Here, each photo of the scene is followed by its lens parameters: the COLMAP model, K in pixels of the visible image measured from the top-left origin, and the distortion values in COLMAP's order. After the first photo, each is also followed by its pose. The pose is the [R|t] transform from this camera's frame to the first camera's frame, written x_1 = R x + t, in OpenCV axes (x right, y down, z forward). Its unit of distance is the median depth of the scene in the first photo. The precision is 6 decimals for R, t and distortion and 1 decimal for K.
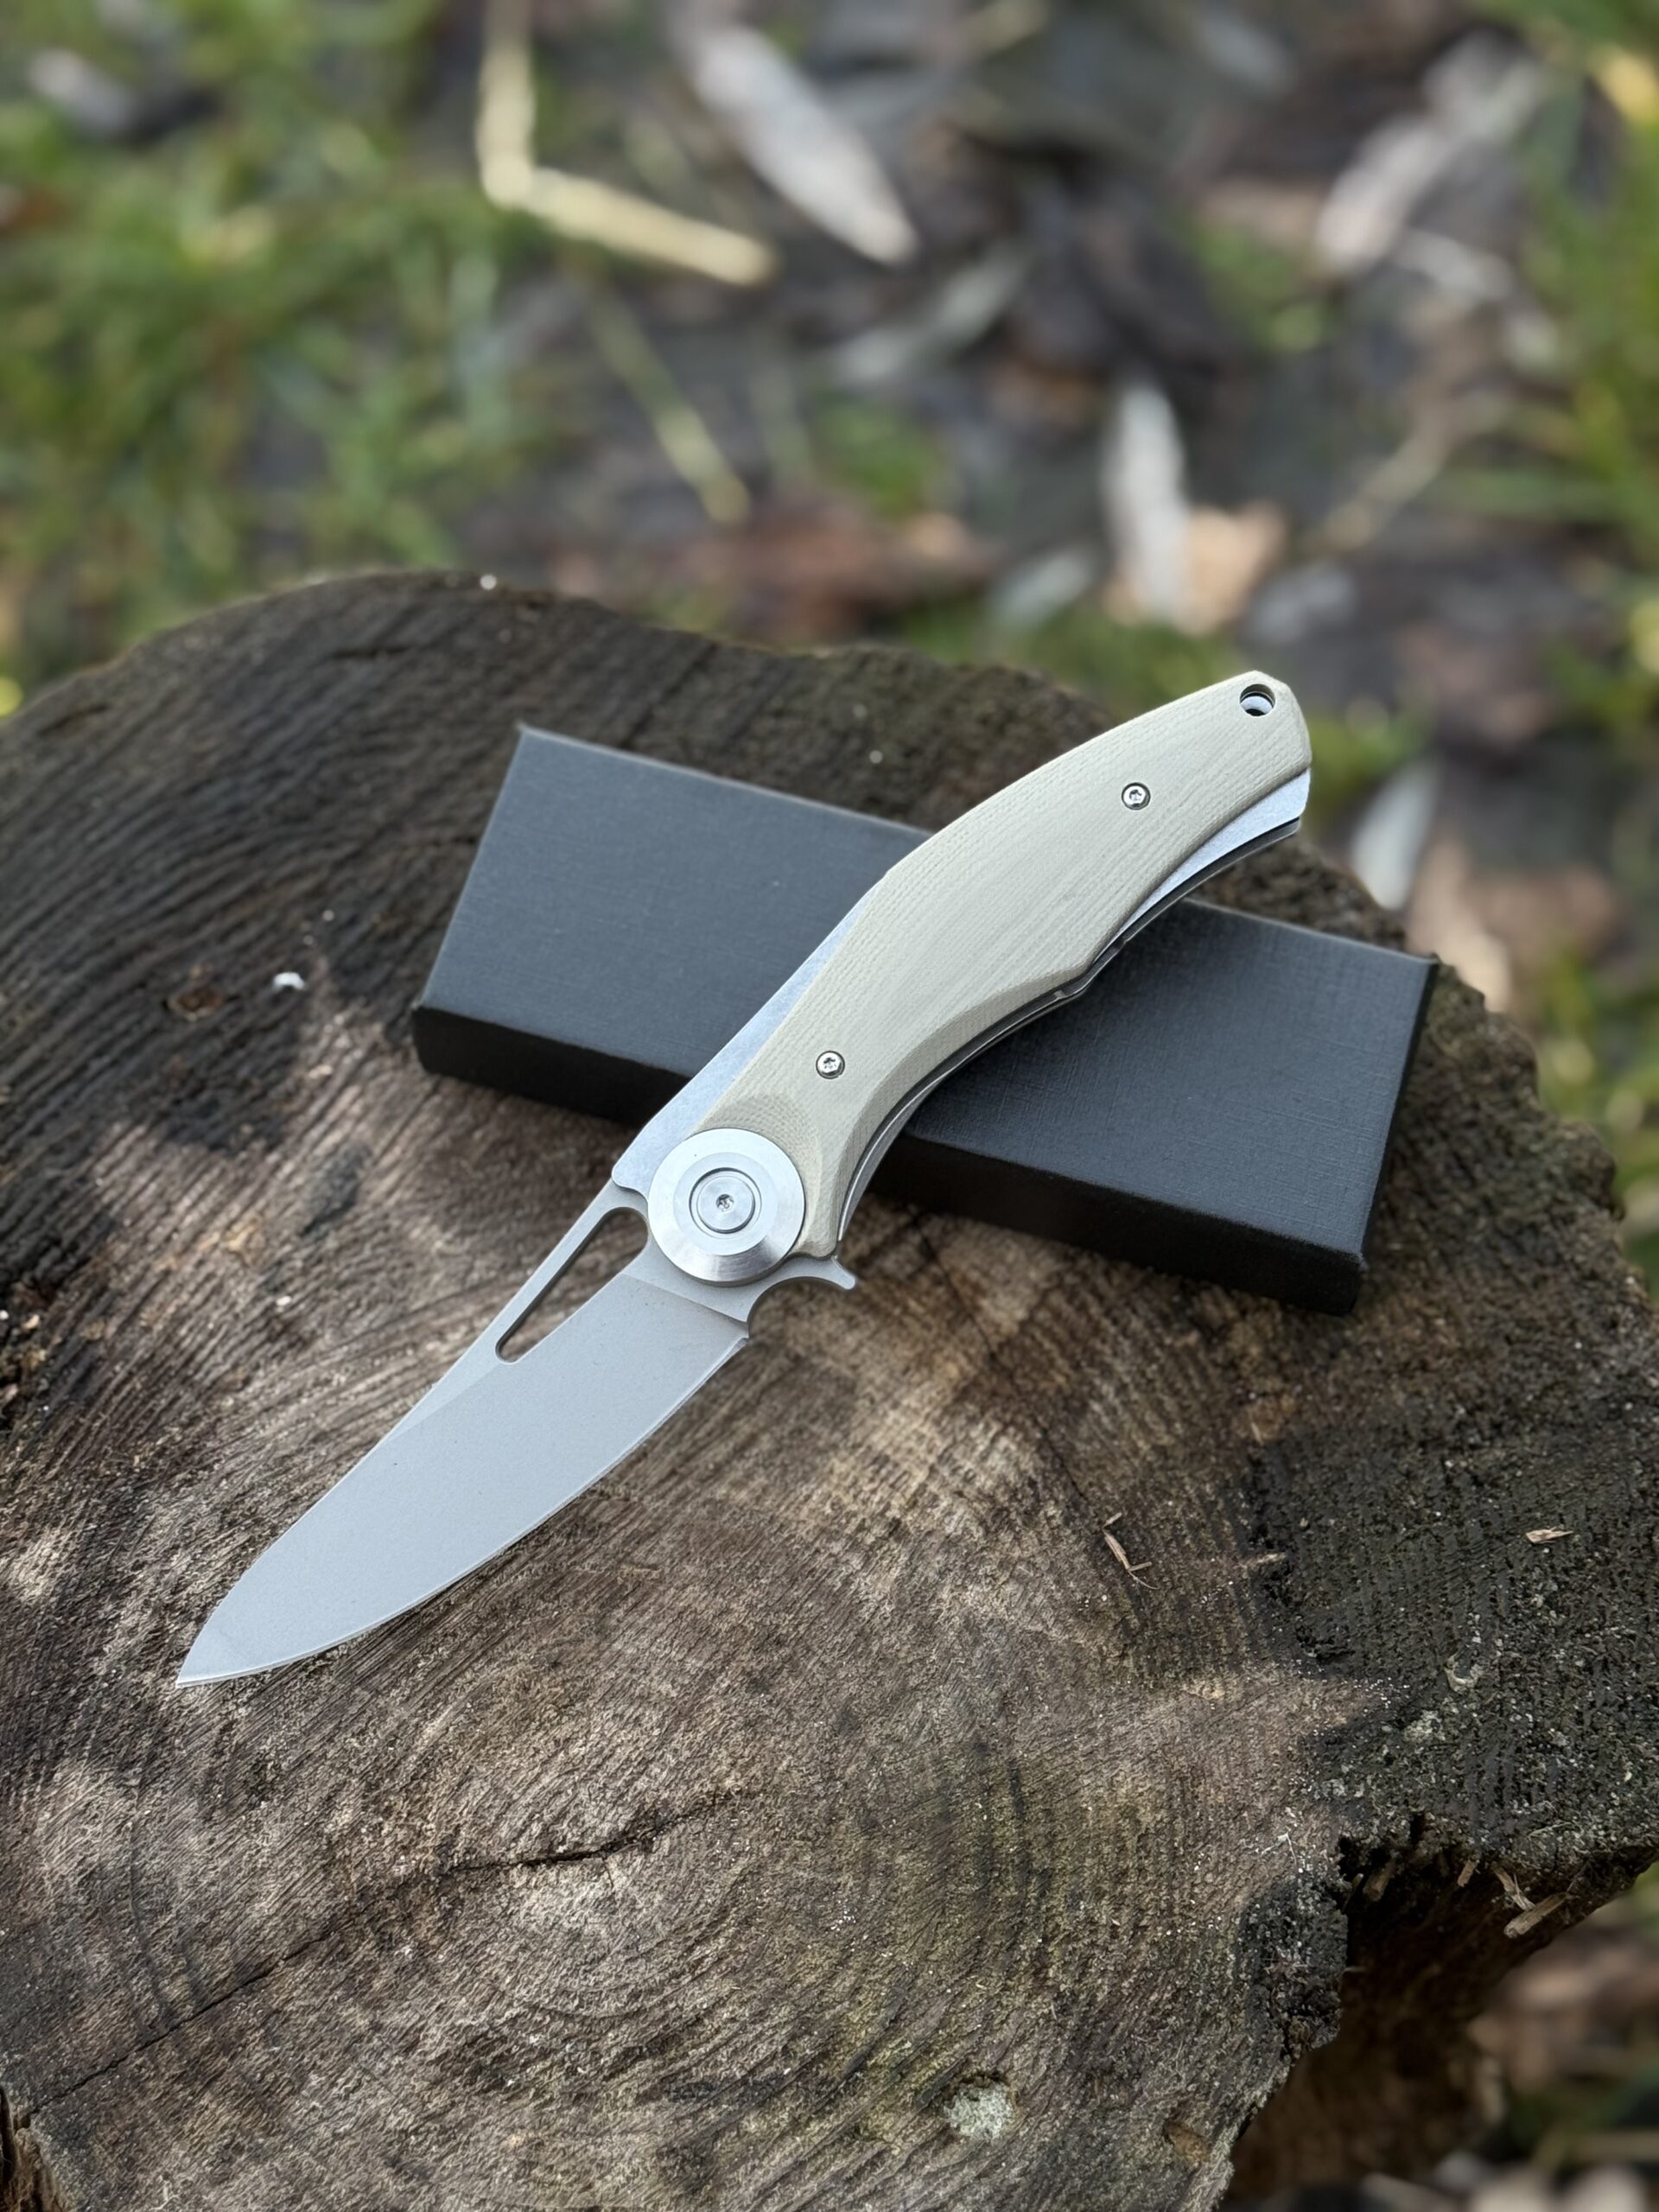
lens RADIAL K [[3606.0, 0, 829.5], [0, 3606.0, 1095.2], [0, 0, 1]] dist [0.125012, 0.000000]
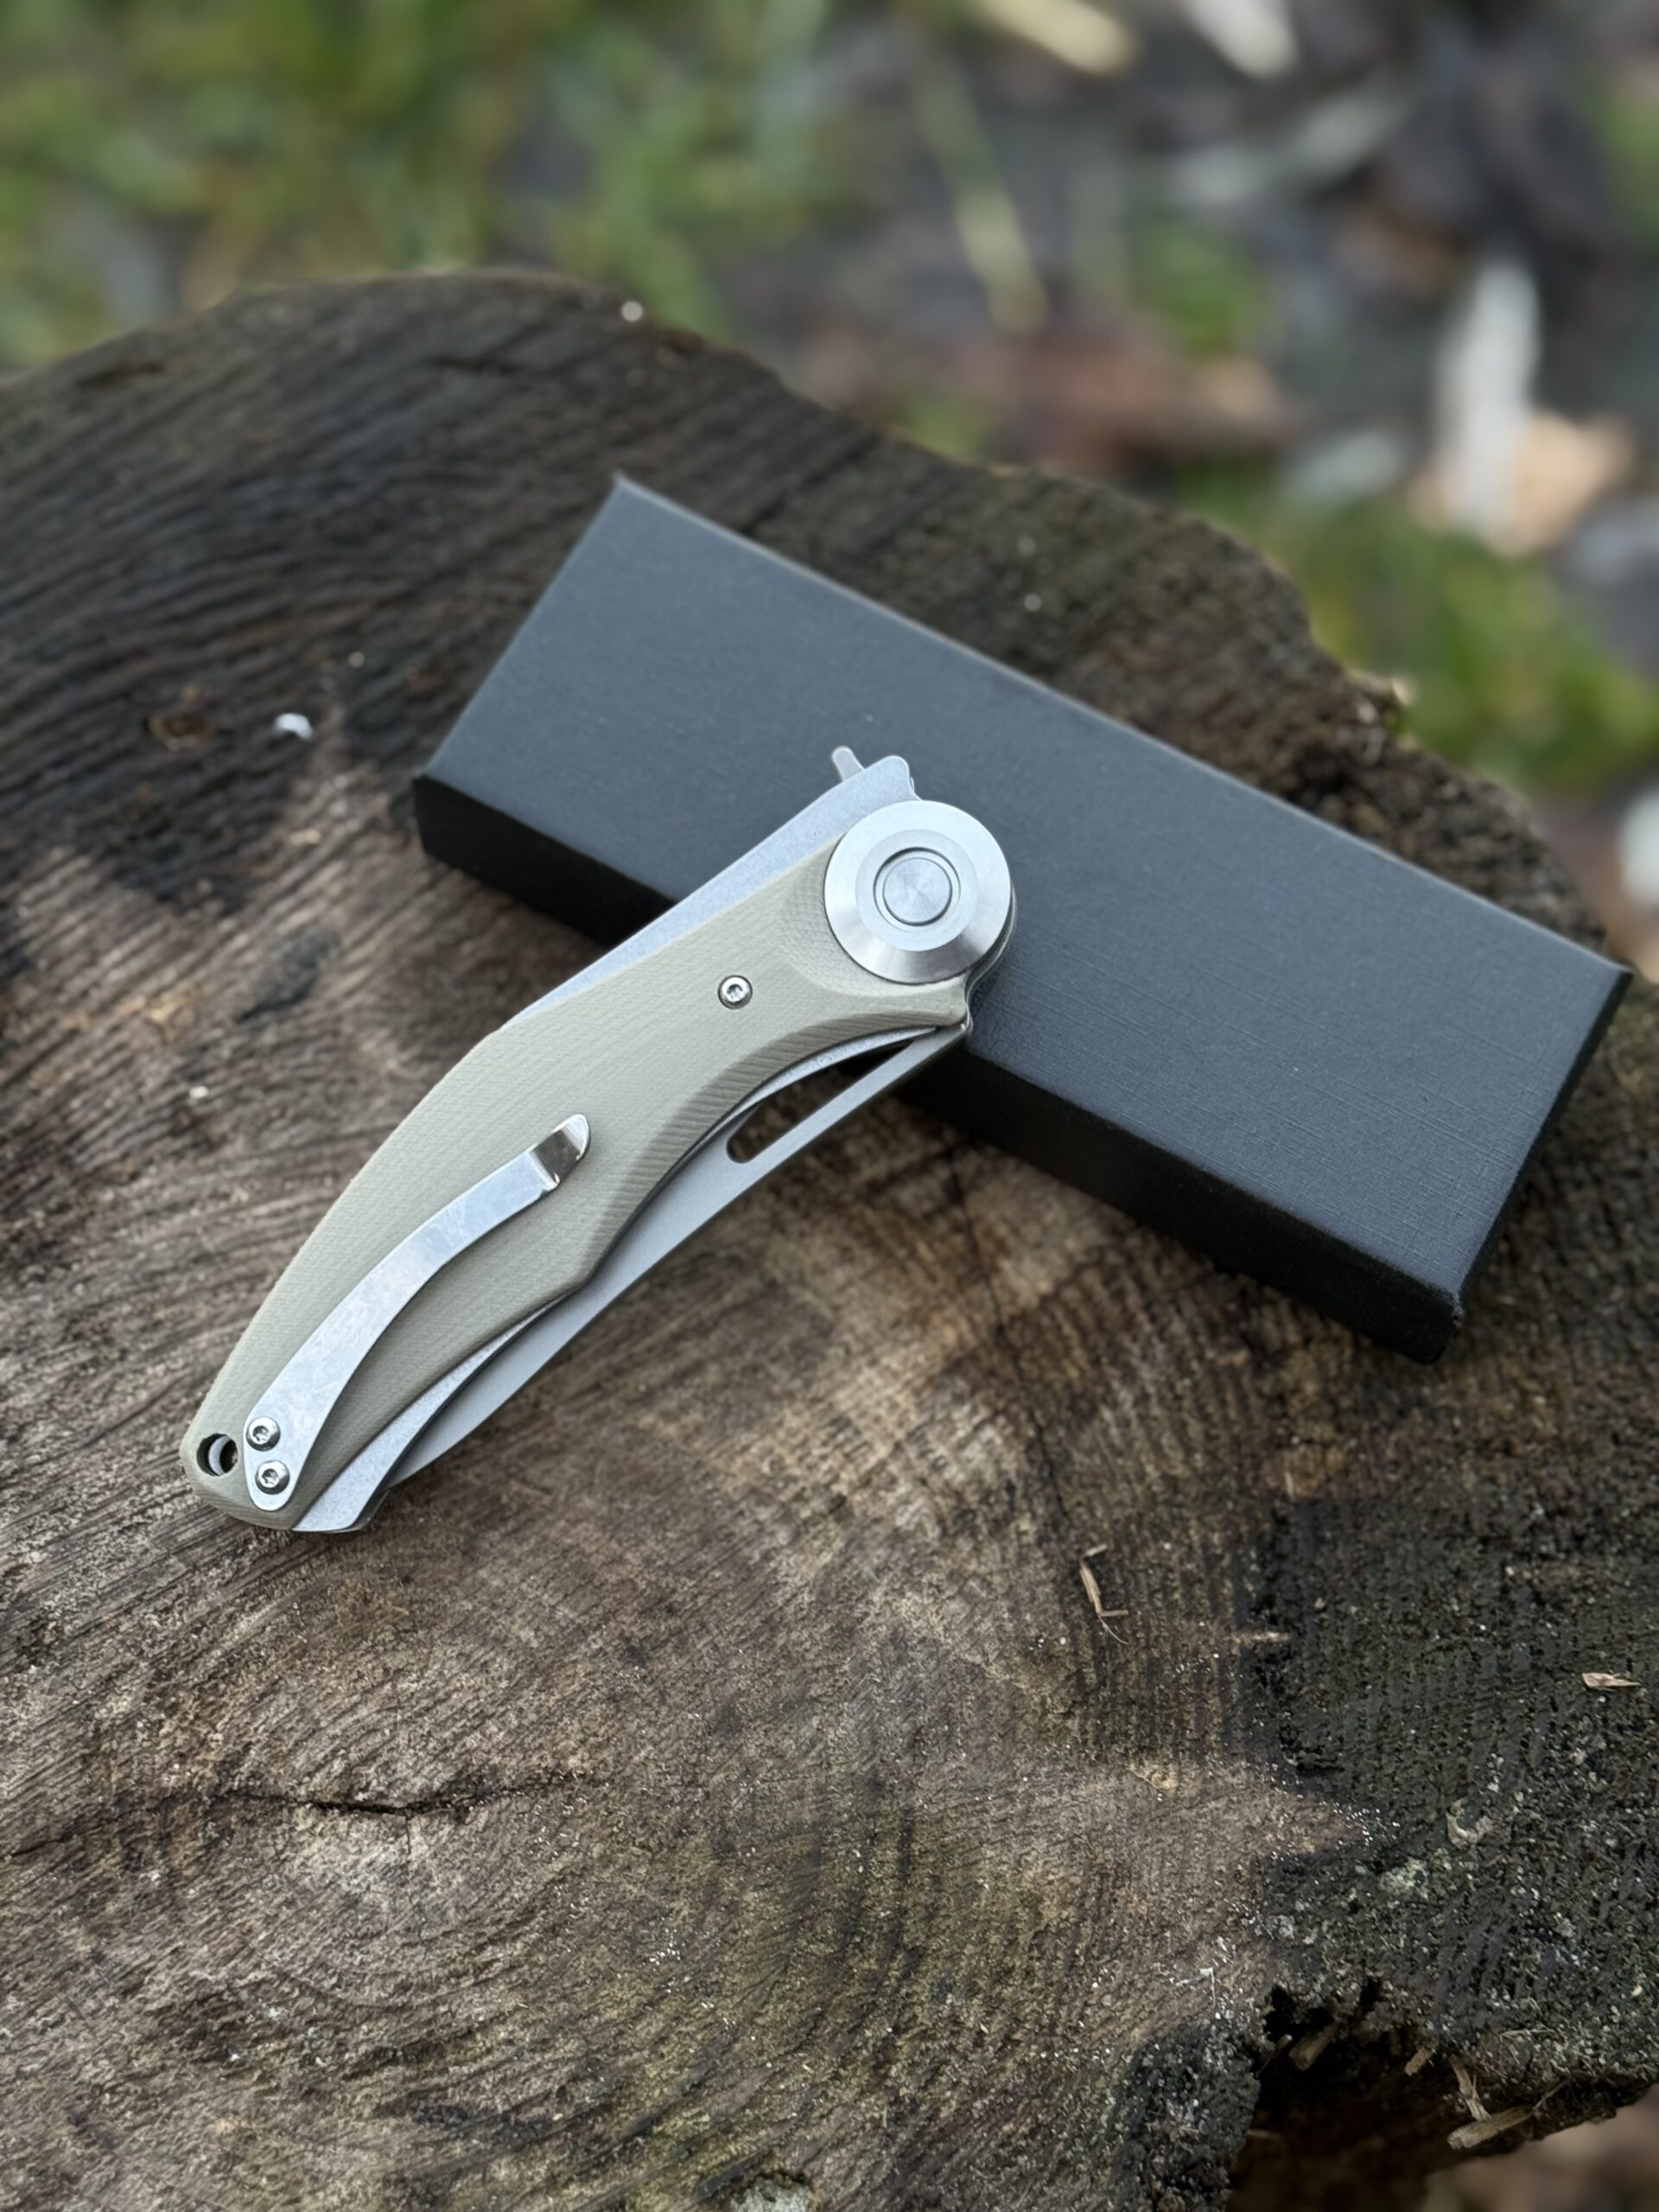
lens RADIAL K [[3606.0, 0, 842.1], [0, 3606.0, 1122.1], [0, 0, 1]] dist [0.125012, 0.000000]
pose [[0.976385, 0.204215, -0.070494, 0.062512], [-0.200524, 0.978084, 0.056045, -0.015370], [0.080394, -0.040586, 0.995937, 0.173743]]
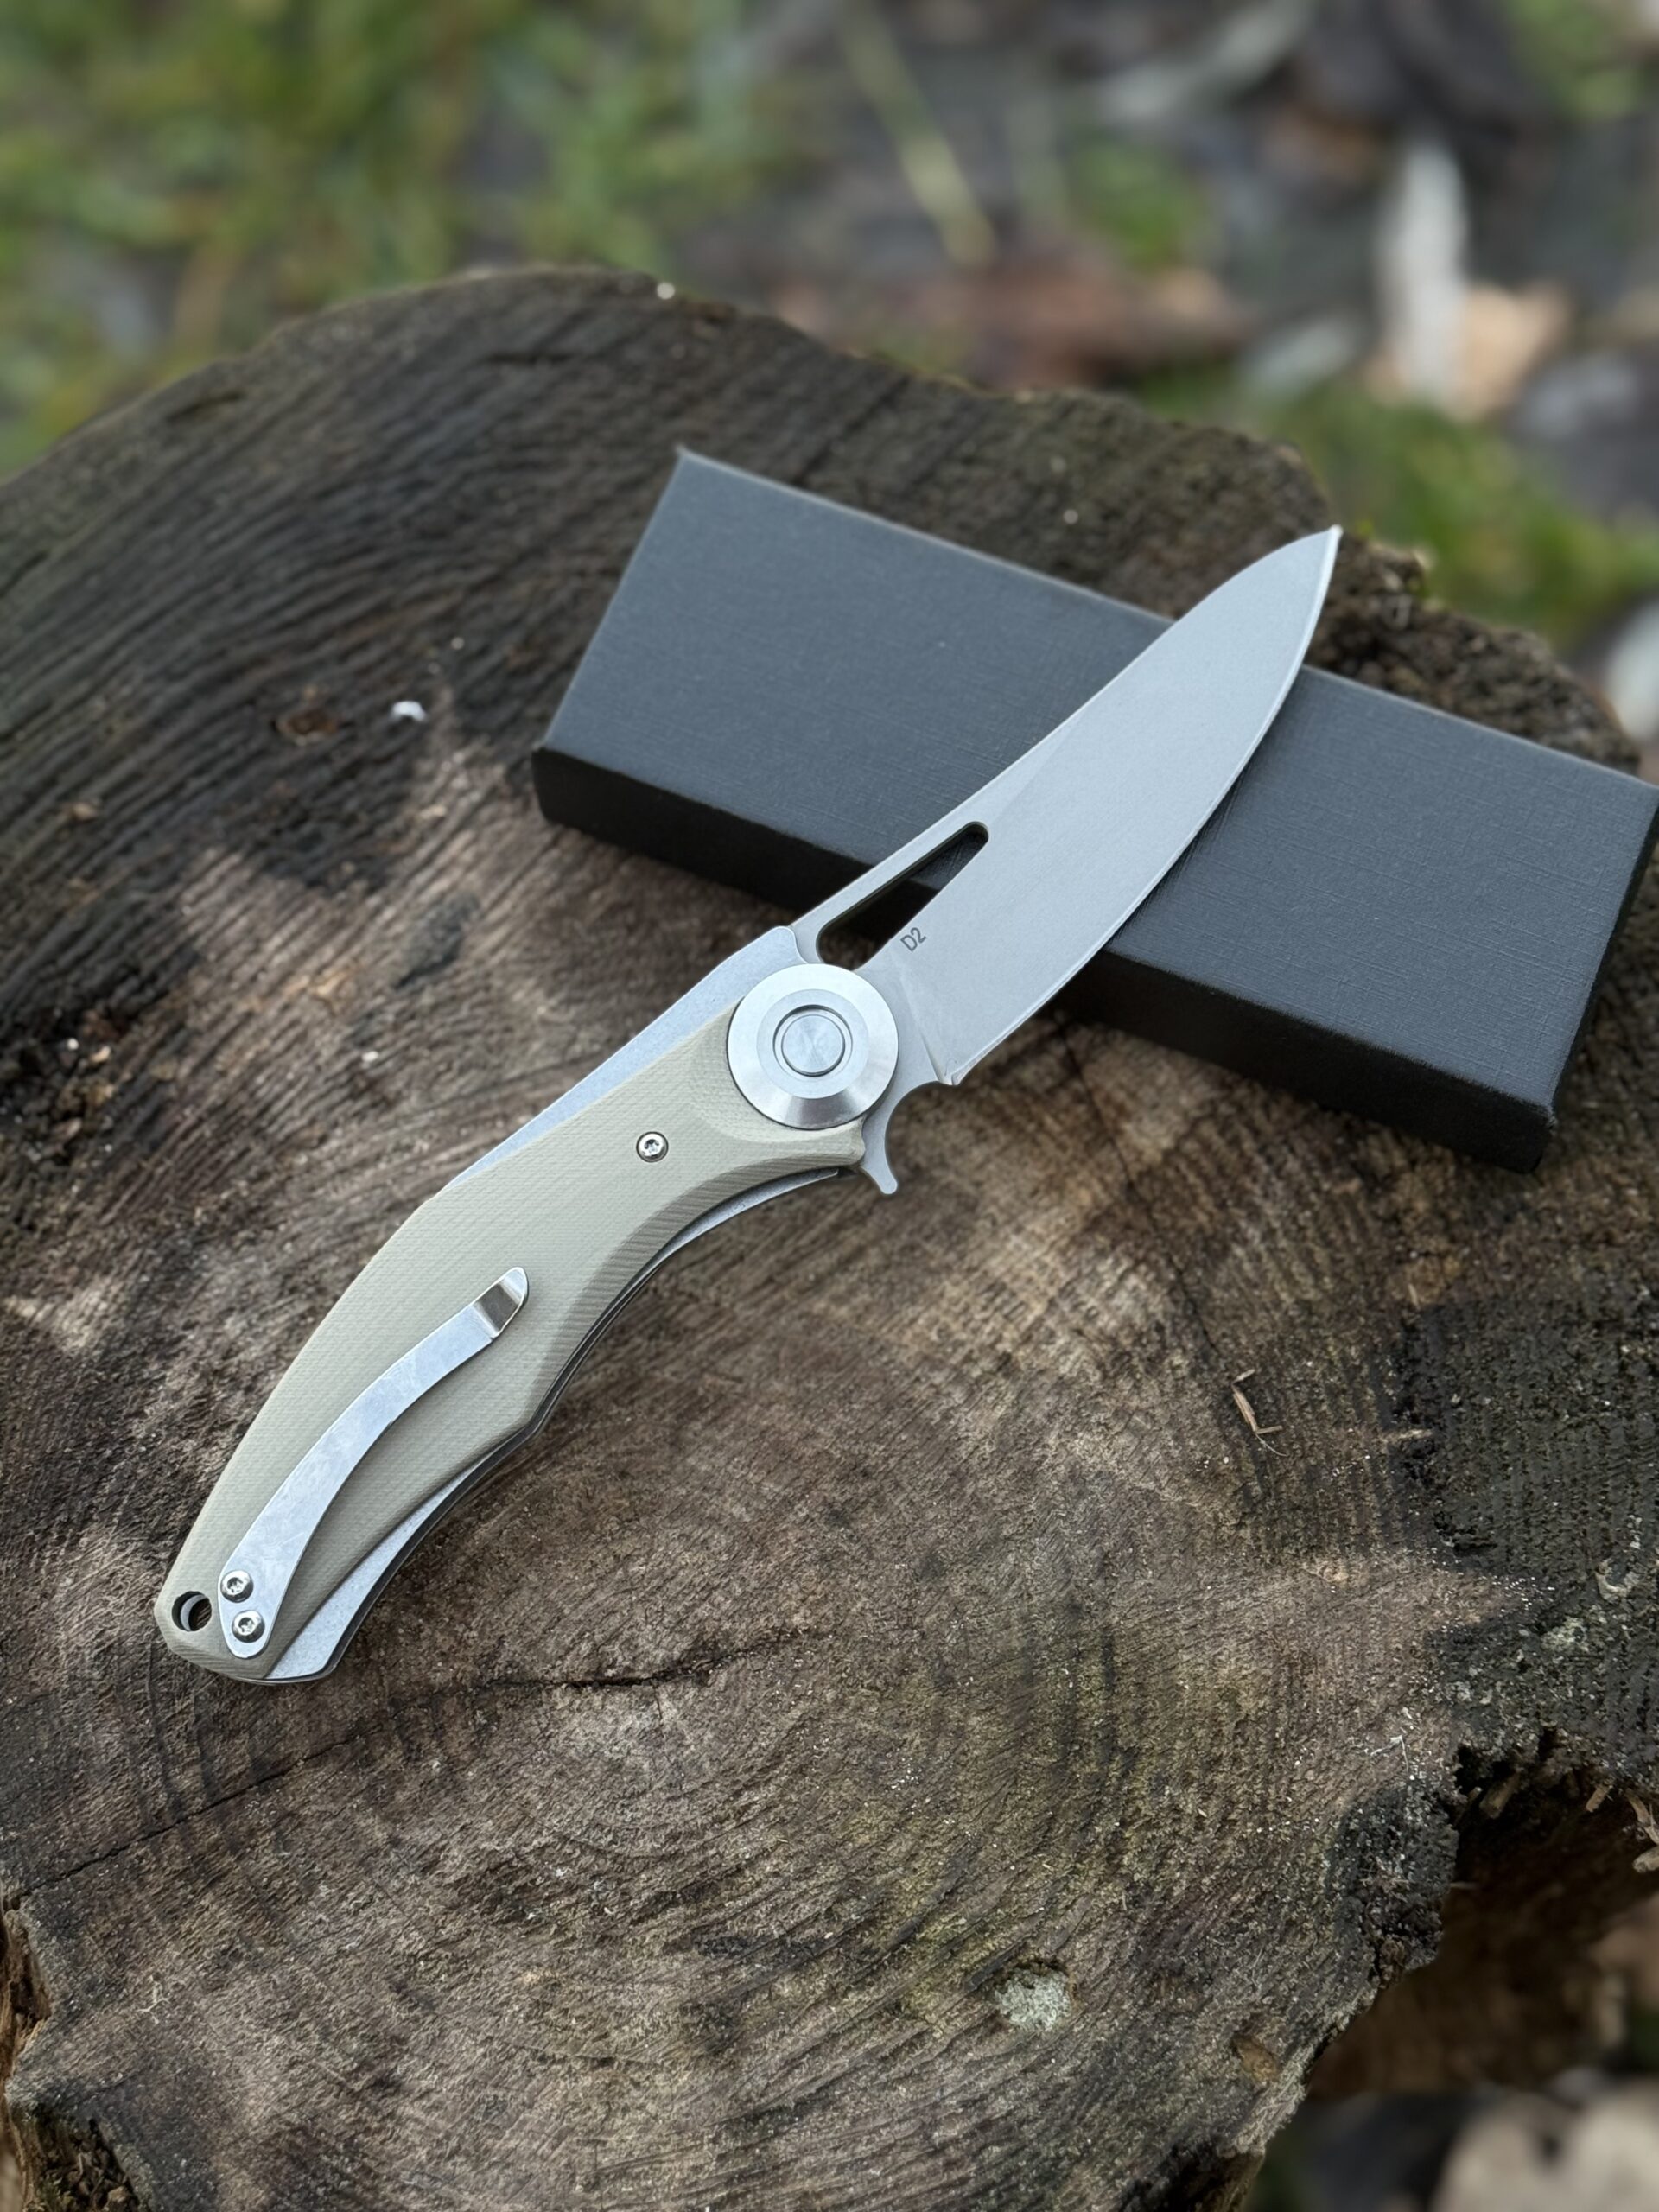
lens RADIAL K [[3606.0, 0, 817.8], [0, 3606.0, 1108.9], [0, 0, 1]] dist [0.125012, 0.000000]
pose [[0.993859, 0.089158, -0.065540, 0.026302], [-0.084760, 0.994141, 0.067079, -0.001548], [0.071136, -0.061112, 0.995593, 0.093199]]
